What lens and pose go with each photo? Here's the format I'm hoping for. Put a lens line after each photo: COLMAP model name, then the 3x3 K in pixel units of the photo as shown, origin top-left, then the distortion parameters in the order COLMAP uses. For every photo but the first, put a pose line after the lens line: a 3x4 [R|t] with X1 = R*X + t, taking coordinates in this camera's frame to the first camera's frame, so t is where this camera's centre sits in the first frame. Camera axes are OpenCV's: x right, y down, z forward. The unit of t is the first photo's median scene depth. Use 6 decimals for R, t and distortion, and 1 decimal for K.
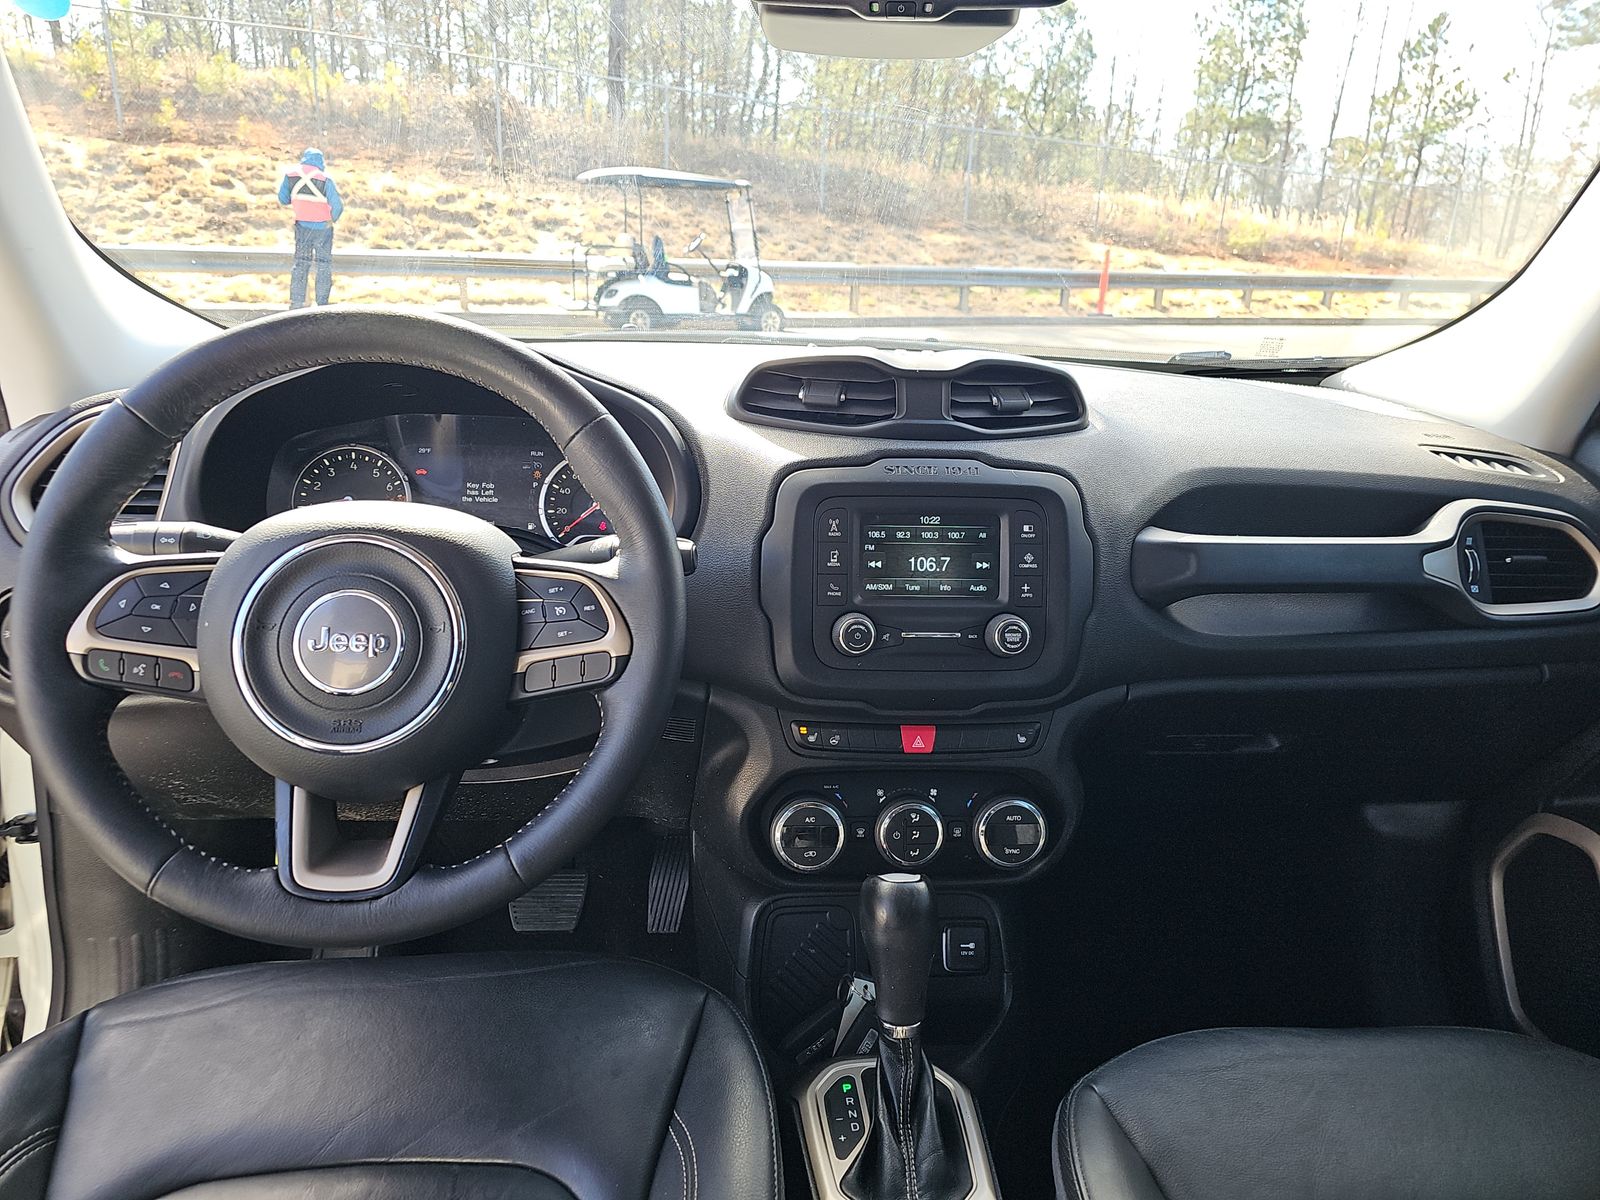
lens RADIAL K [[1013.5, 0, 795.6], [0, 1013.5, 634.9], [0, 0, 1]] dist [0.039607, -0.039434]
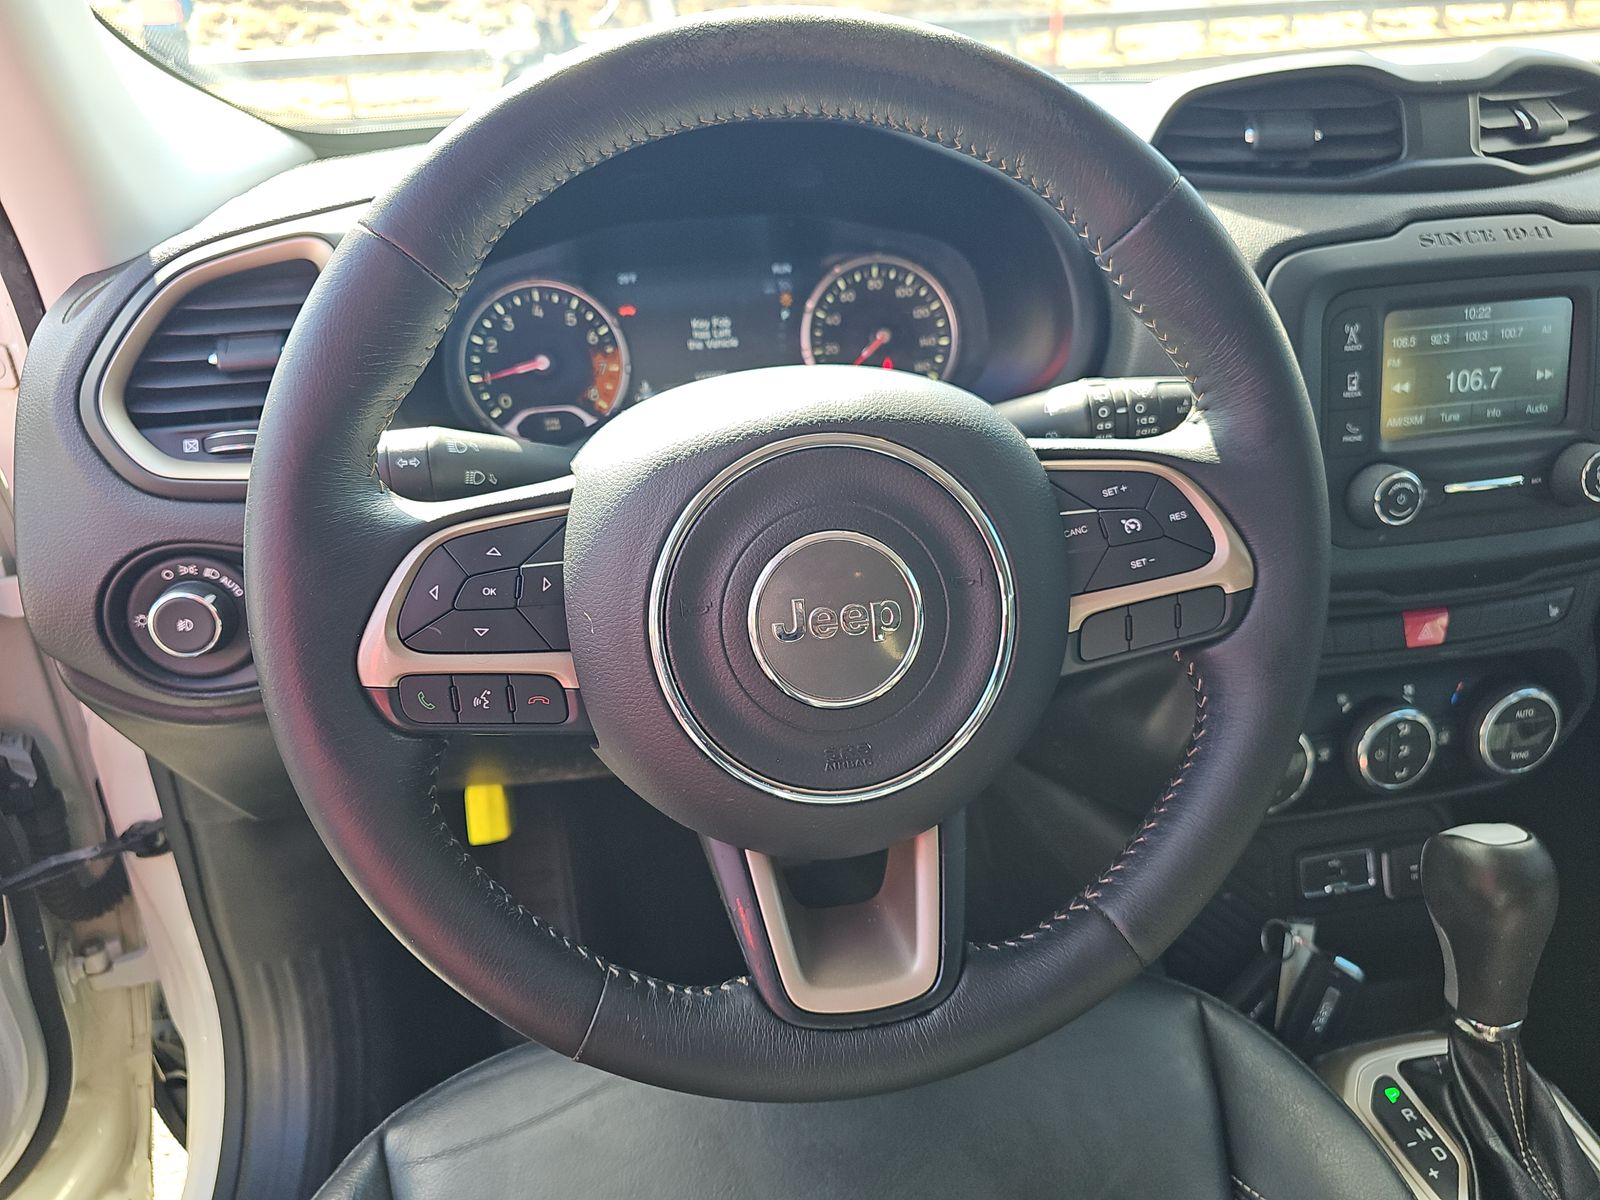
lens RADIAL K [[1013.5, 0, 795.6], [0, 1013.5, 634.9], [0, 0, 1]] dist [0.039607, -0.039434]
pose [[0.993876, -0.104104, 0.037042, -0.366188], [0.095577, 0.978154, 0.184608, -0.072615], [-0.055452, -0.179937, 0.982114, 0.317113]]
